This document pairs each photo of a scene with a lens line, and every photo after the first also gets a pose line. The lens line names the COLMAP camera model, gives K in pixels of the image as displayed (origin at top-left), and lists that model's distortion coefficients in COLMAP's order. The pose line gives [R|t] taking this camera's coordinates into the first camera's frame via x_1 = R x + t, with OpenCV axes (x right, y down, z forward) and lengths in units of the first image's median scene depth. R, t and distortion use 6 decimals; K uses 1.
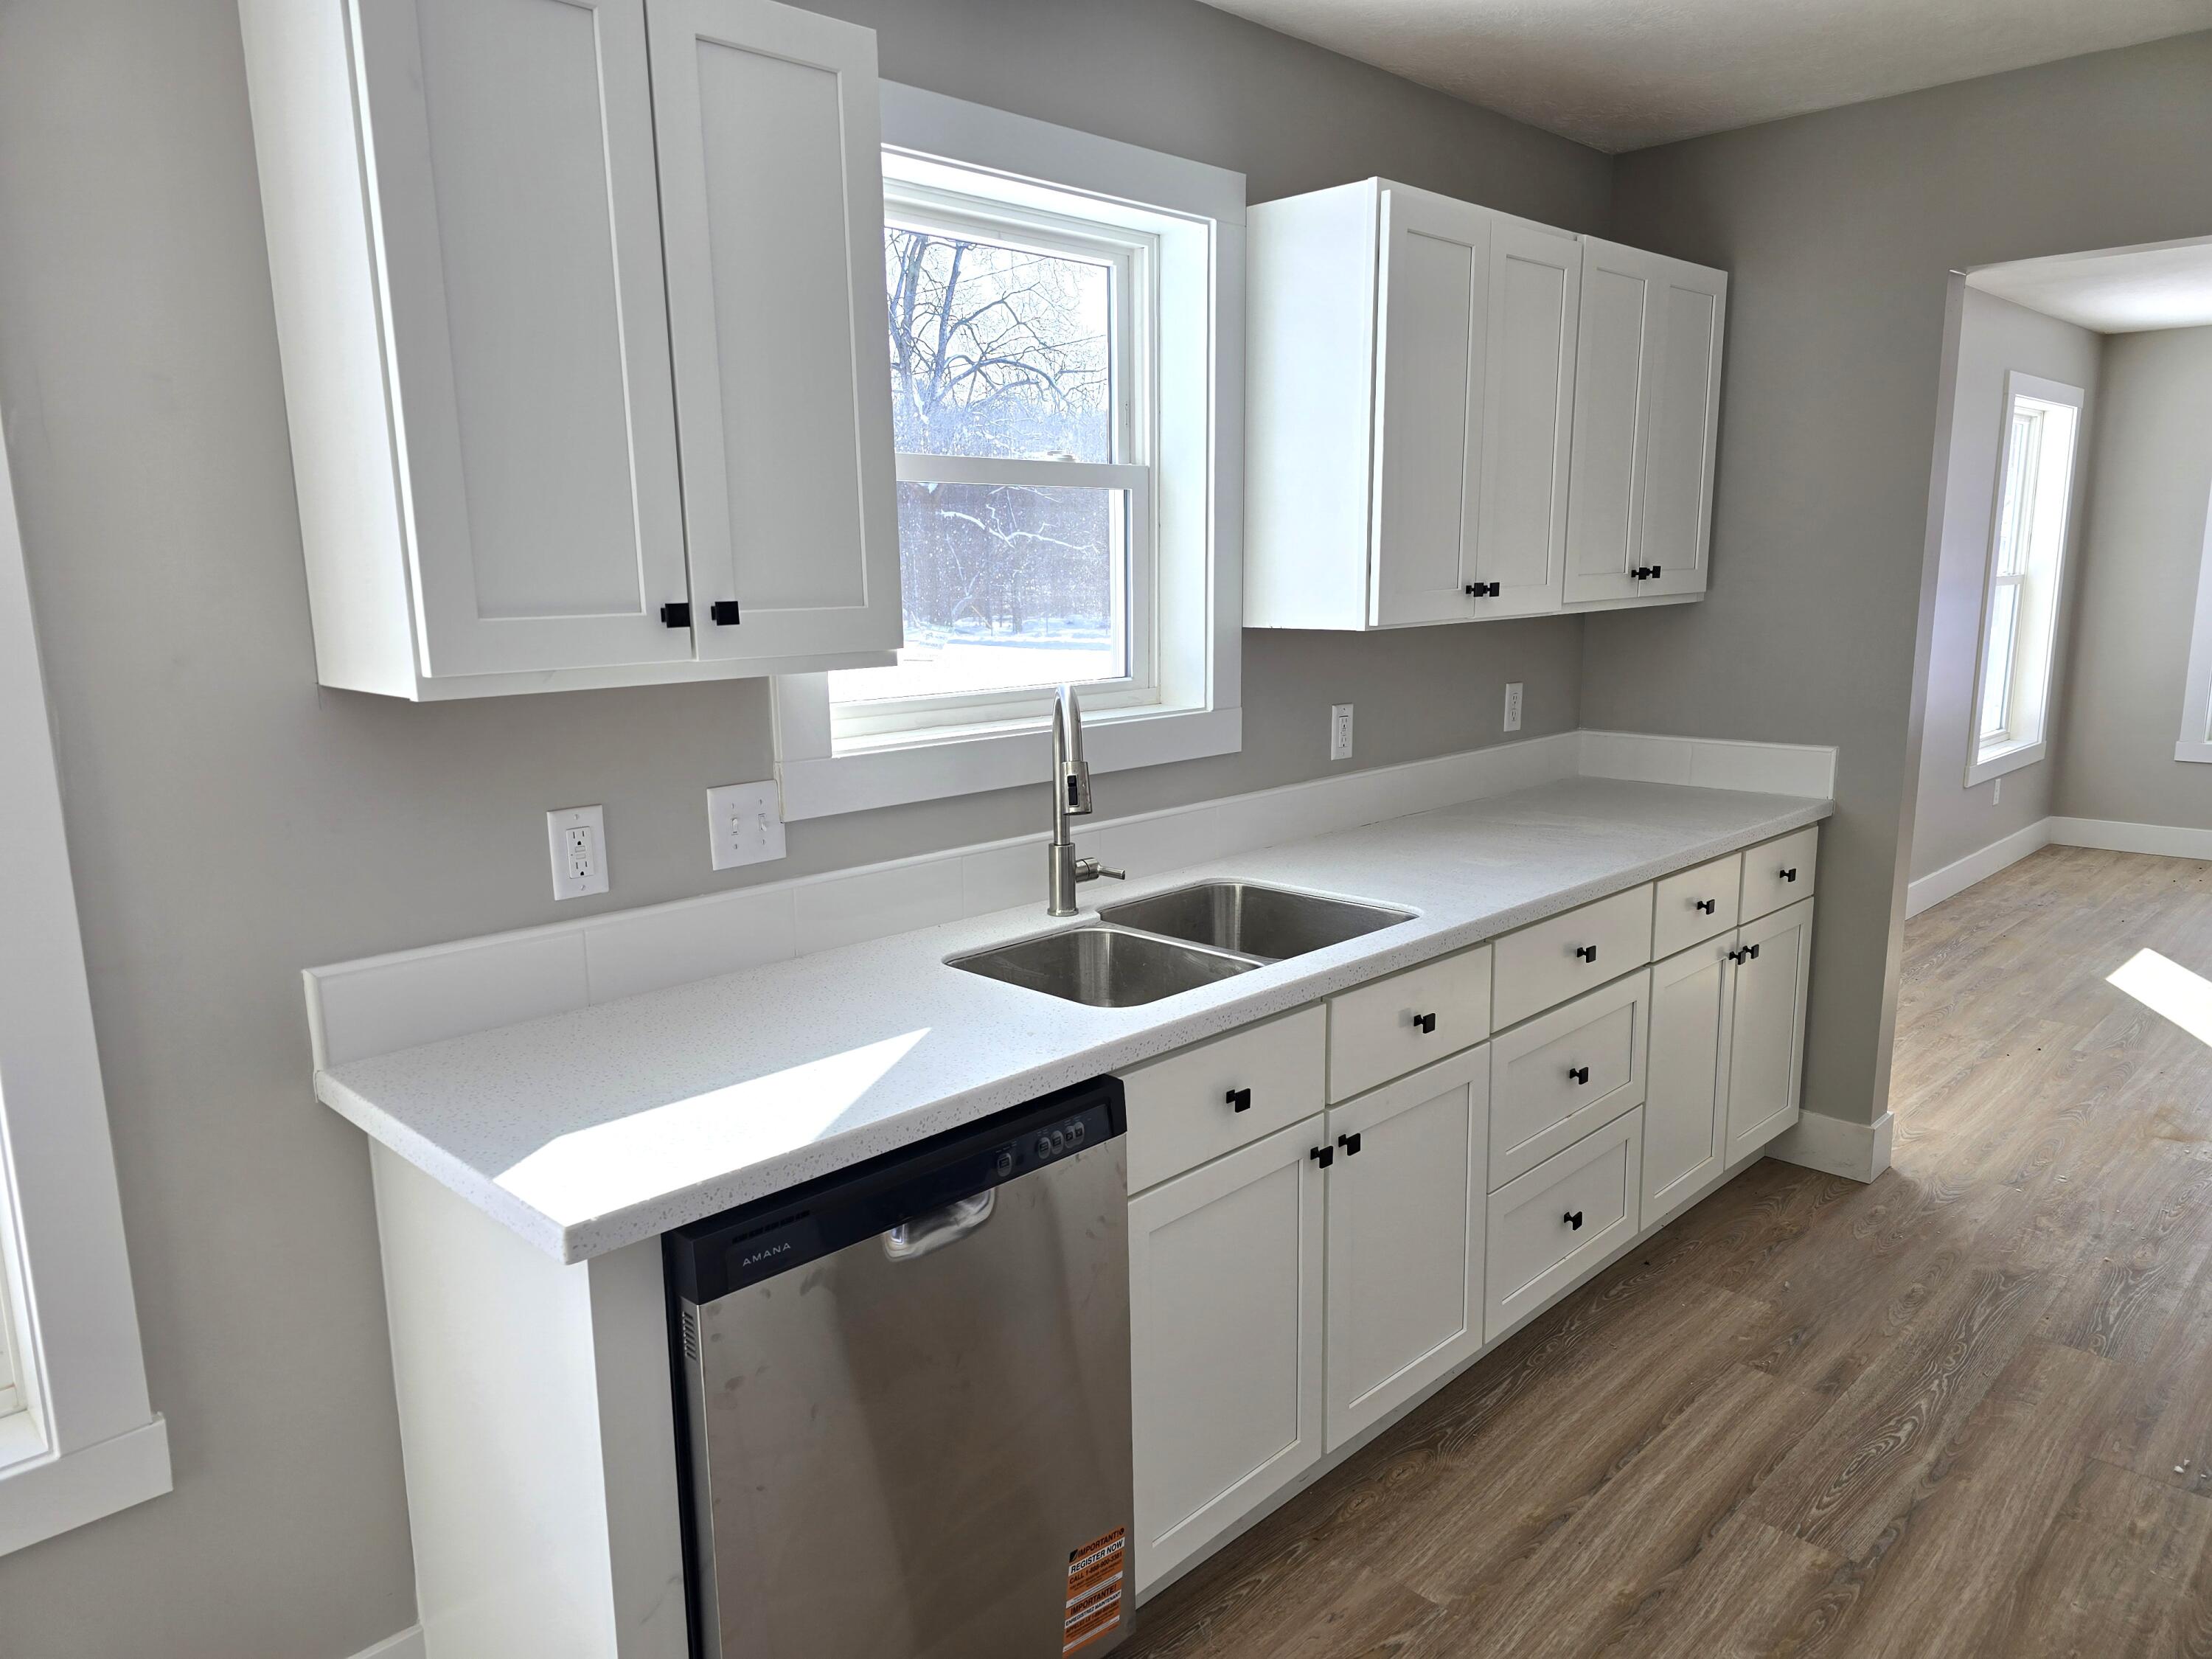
lens RADIAL K [[1454.0, 0, 1106.0], [0, 1454.0, 829.5], [0, 0, 1]] dist [0.001975, -0.001865]
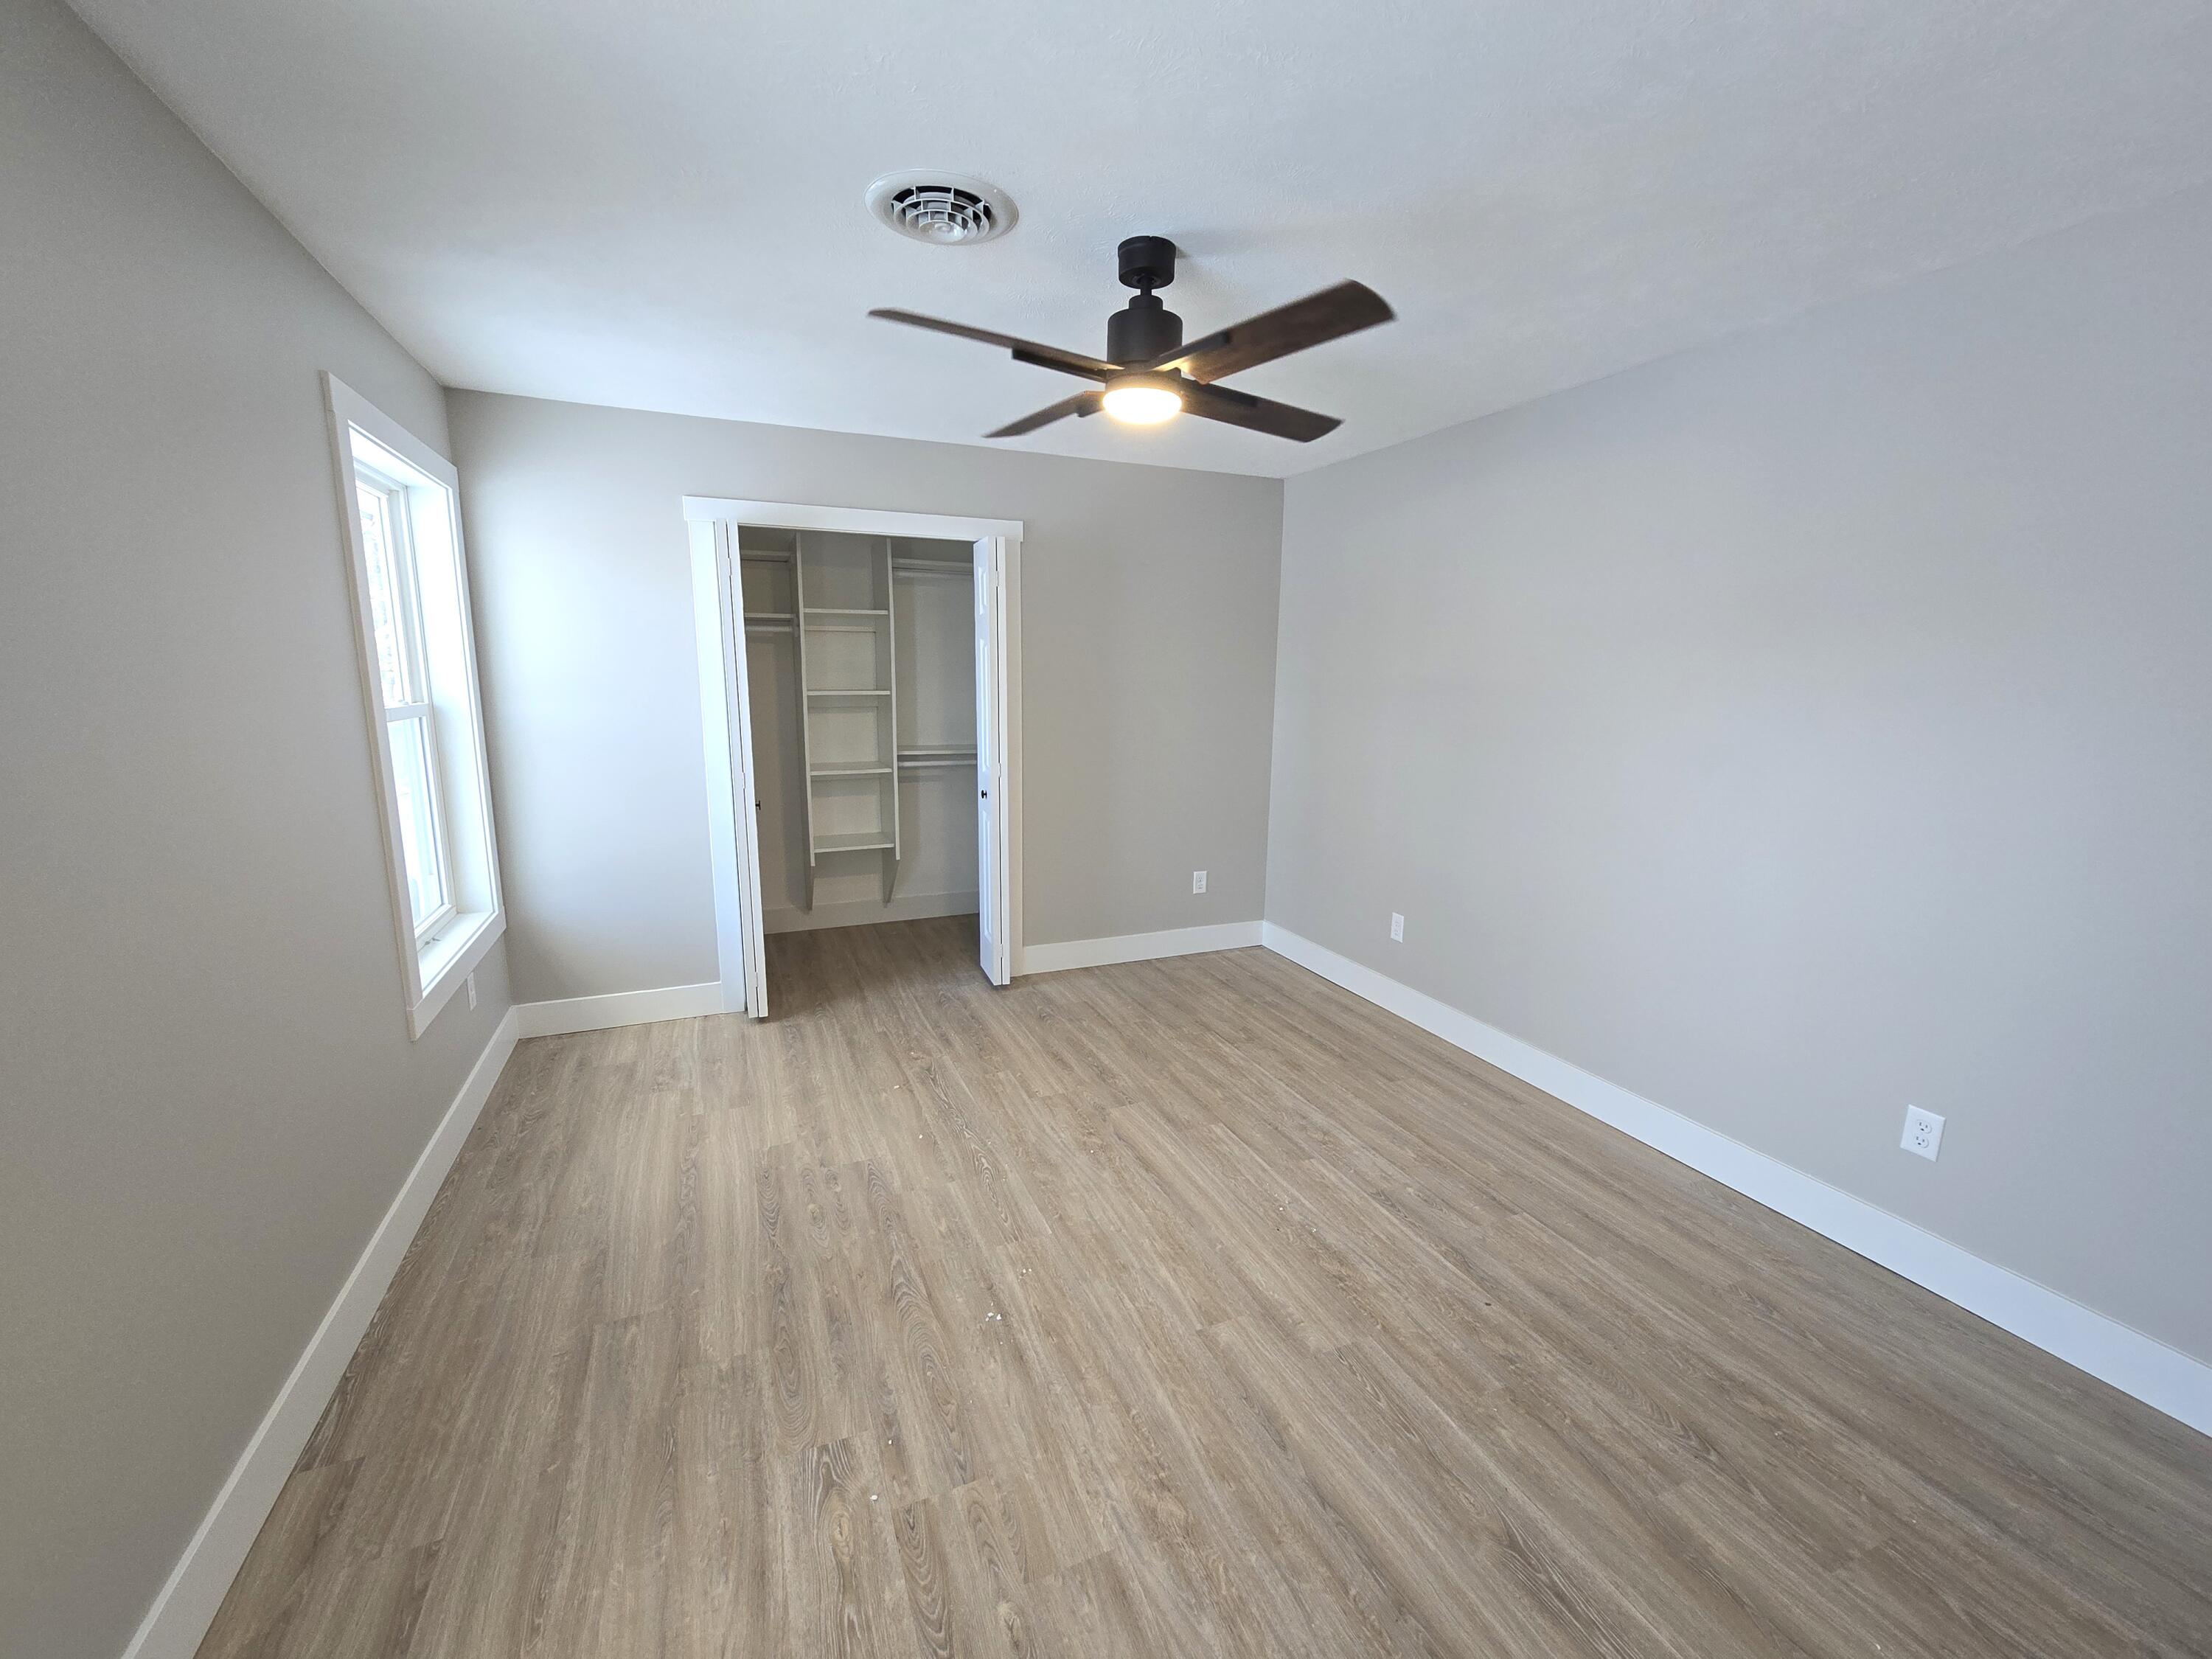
lens RADIAL K [[873.6, 0, 1106.0], [0, 873.6, 829.5], [0, 0, 1]] dist [0.025986, -0.000001]
pose [[0.337384, -0.146388, 0.929915, 0.359760], [0.152242, 0.983316, 0.099559, -0.119532], [-0.928975, 0.107982, 0.354042, 0.594179]]
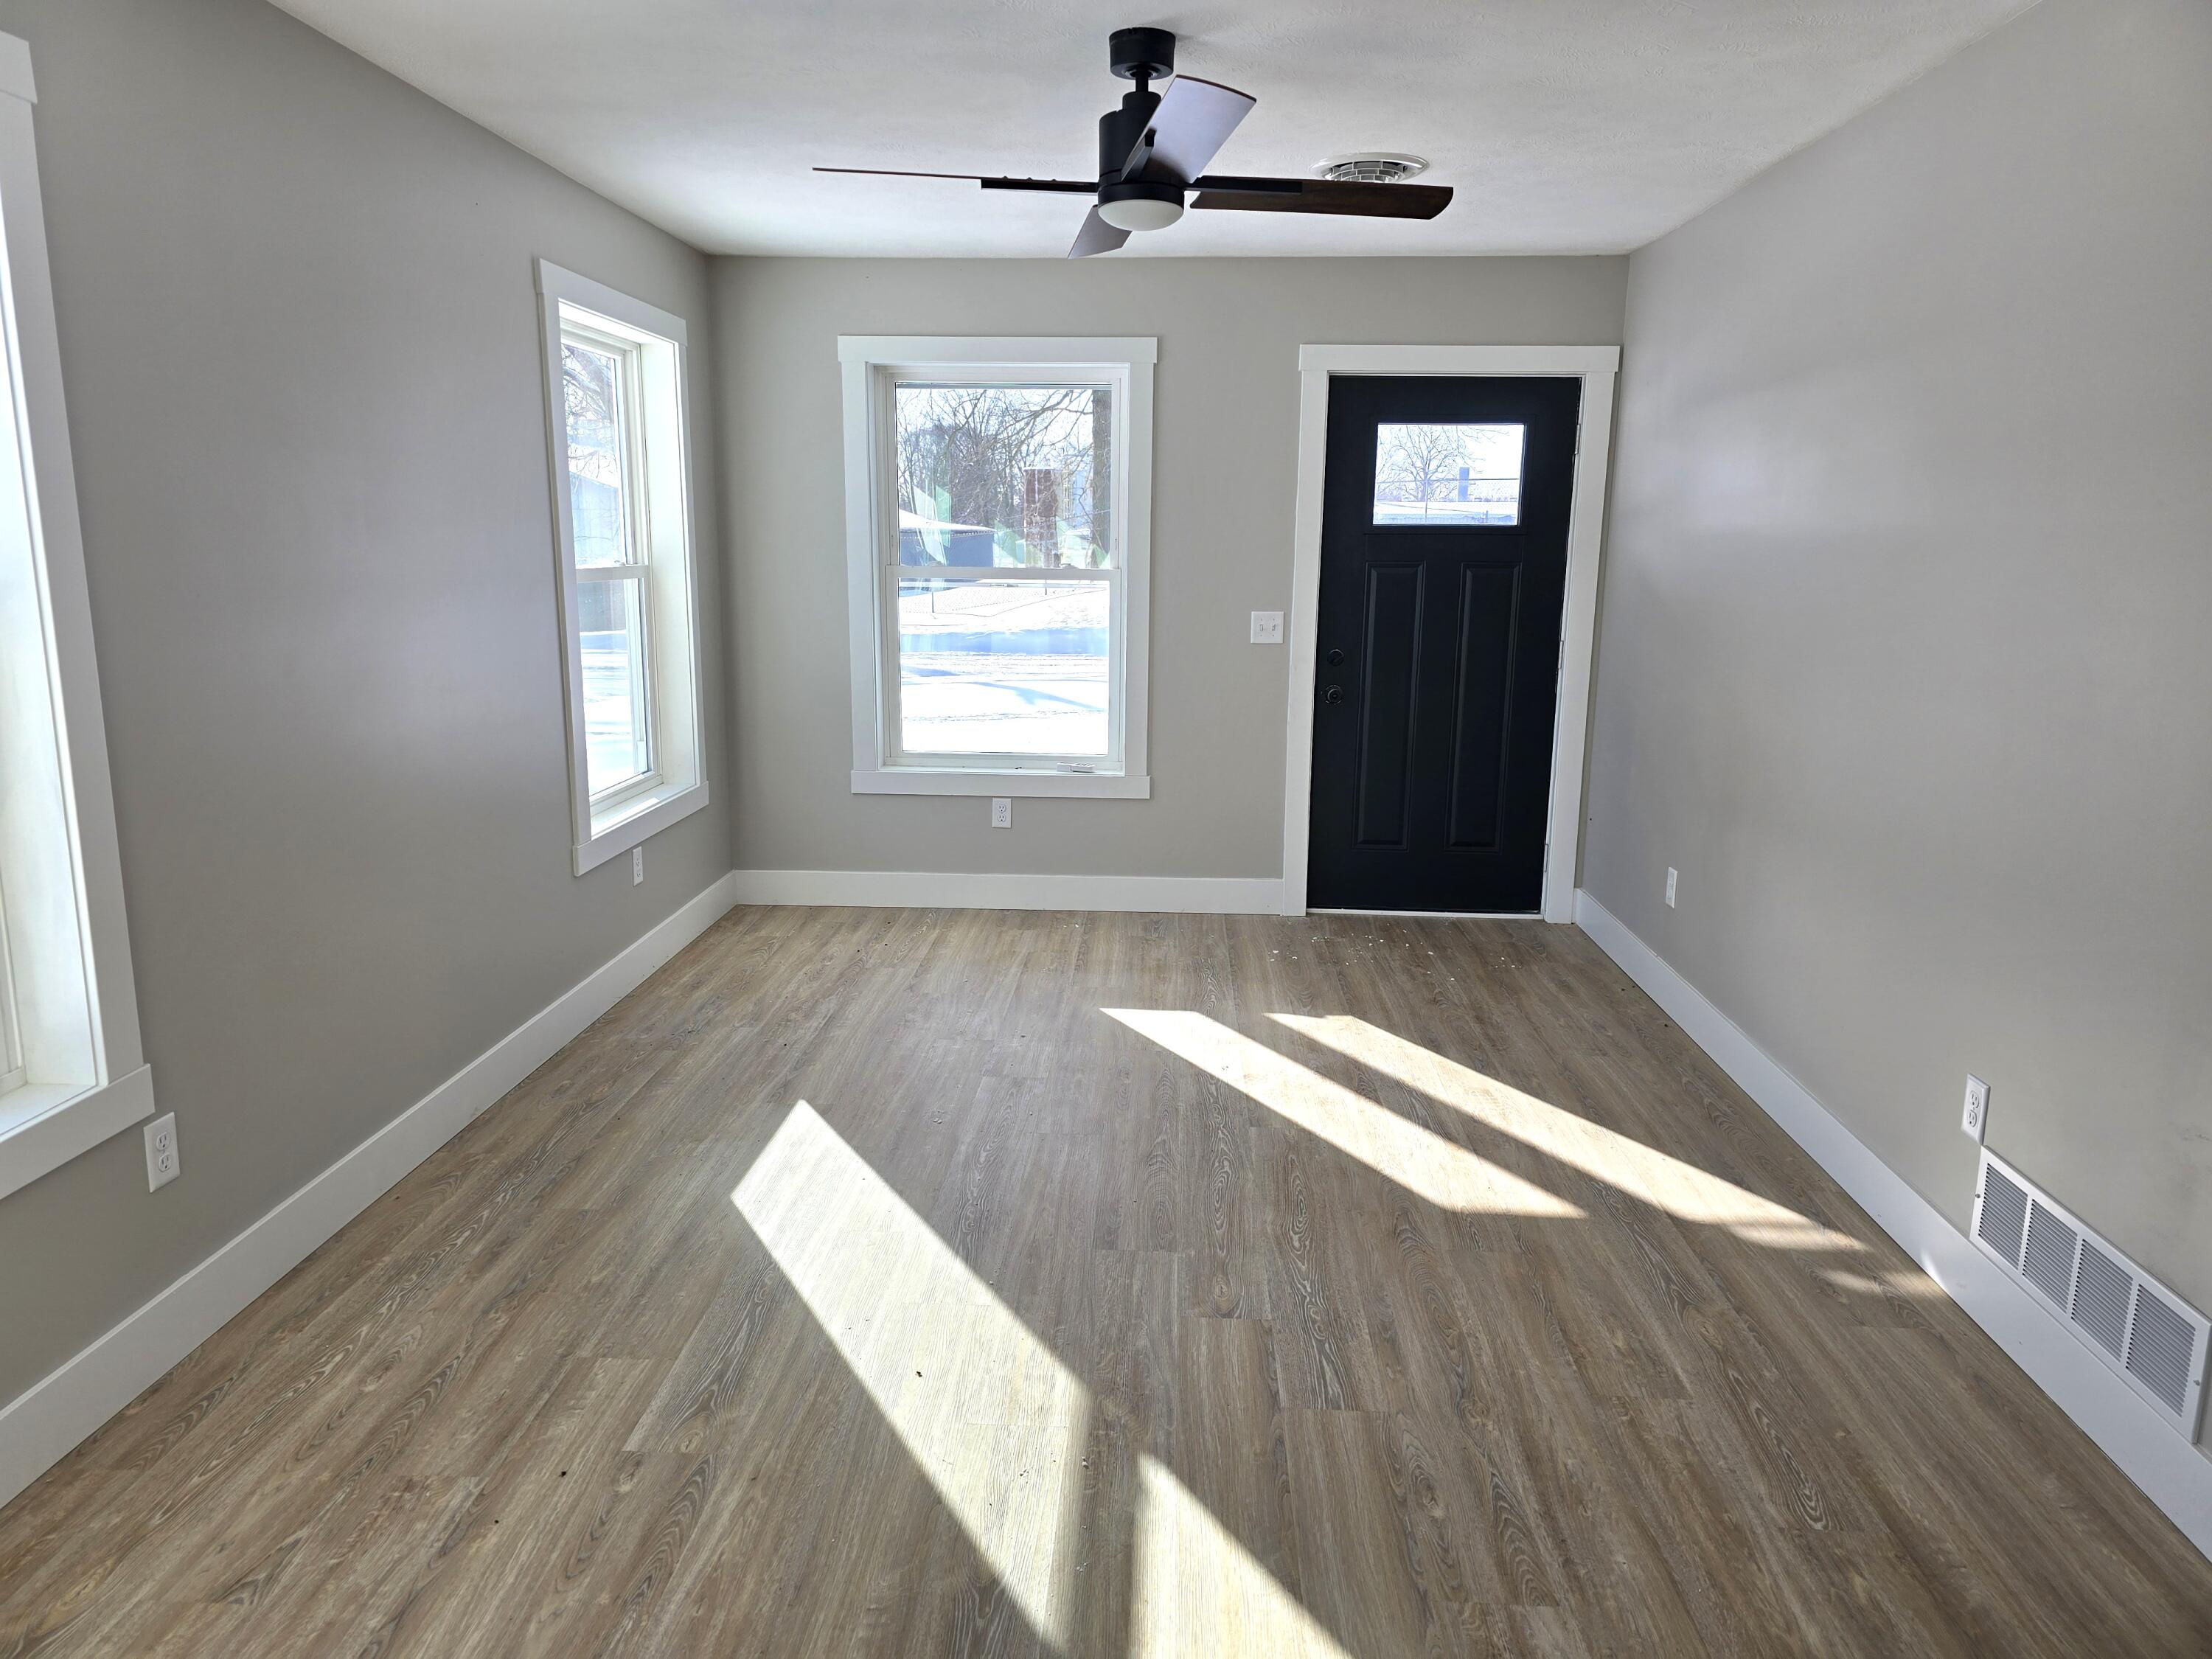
lens RADIAL K [[1454.0, 0, 1106.0], [0, 1454.0, 829.5], [0, 0, 1]] dist [0.001975, -0.001865]
pose [[0.733686, -0.116747, 0.669384, 0.335675], [0.109220, 0.992582, 0.053405, -0.063585], [-0.670653, 0.033928, 0.740994, 0.342266]]
